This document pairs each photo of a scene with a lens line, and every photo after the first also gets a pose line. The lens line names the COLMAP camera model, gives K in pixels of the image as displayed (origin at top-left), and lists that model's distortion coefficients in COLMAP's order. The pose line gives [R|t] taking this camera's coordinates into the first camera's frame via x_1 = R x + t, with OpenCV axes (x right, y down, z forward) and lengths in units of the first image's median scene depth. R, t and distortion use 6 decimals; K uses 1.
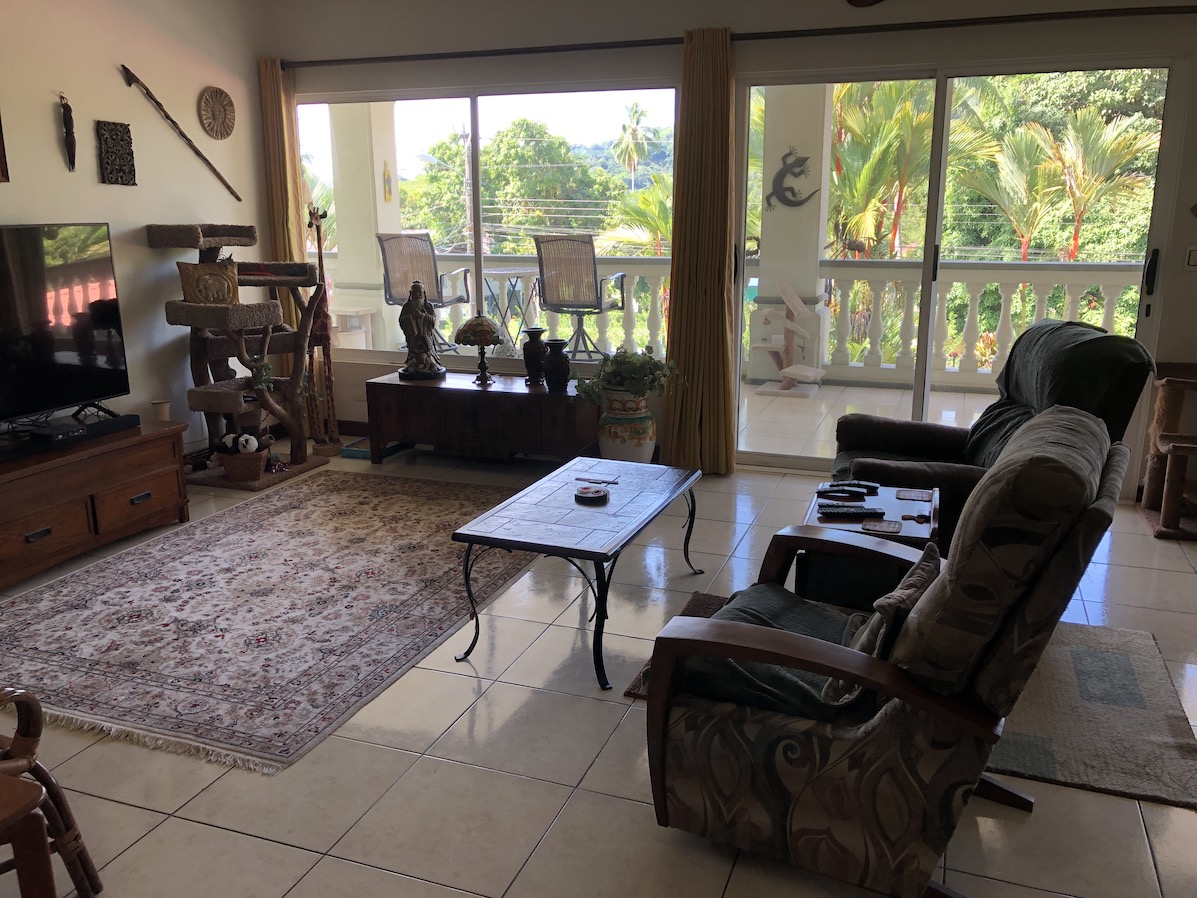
lens RADIAL K [[1000.6, 0, 598.5], [0, 1000.6, 449.0], [0, 0, 1]] dist [0.007573, 0.002160]
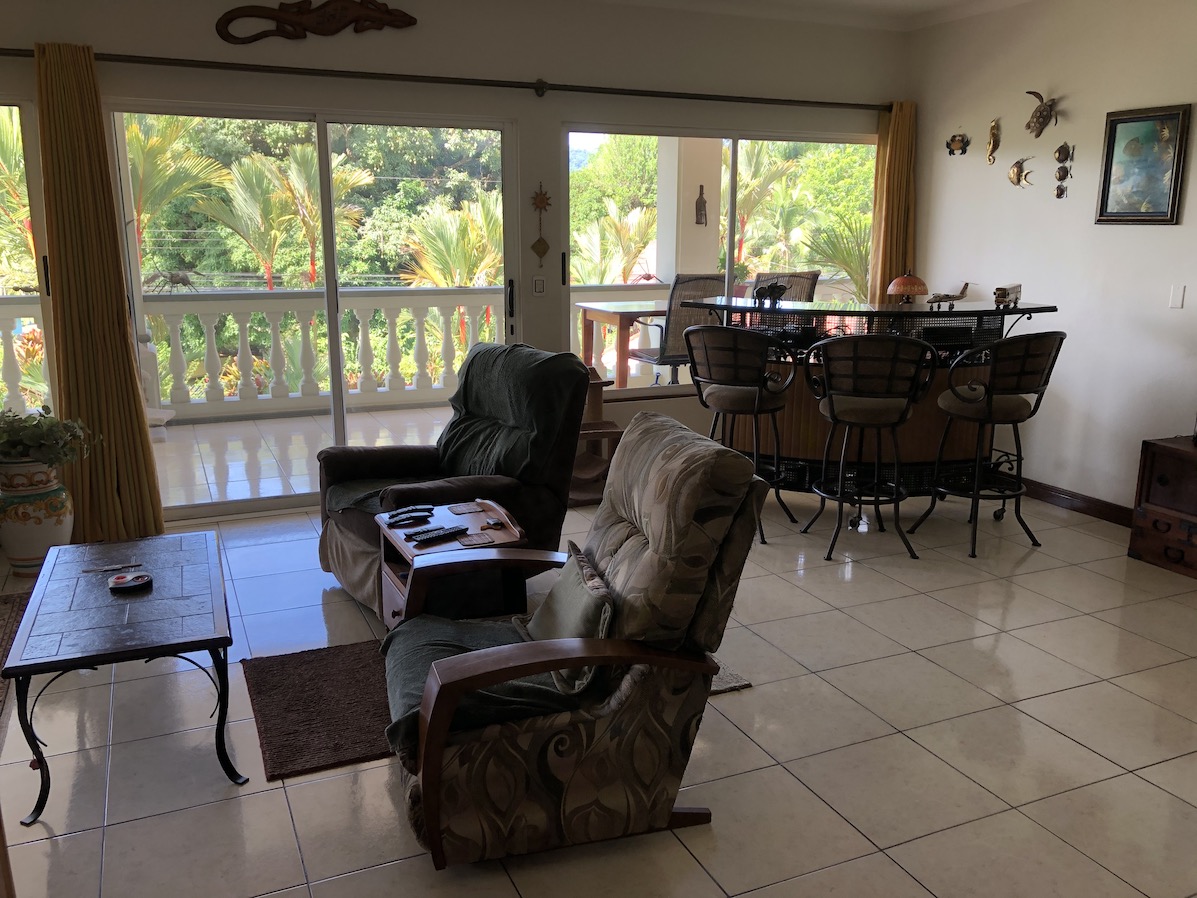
lens RADIAL K [[996.8, 0, 598.5], [0, 996.8, 449.0], [0, 0, 1]] dist [0.053969, -0.072794]
pose [[0.702488, -0.148684, 0.695991, -0.272536], [0.162773, 0.985579, 0.046257, -0.036958], [-0.692832, 0.080794, 0.716559, 0.076471]]
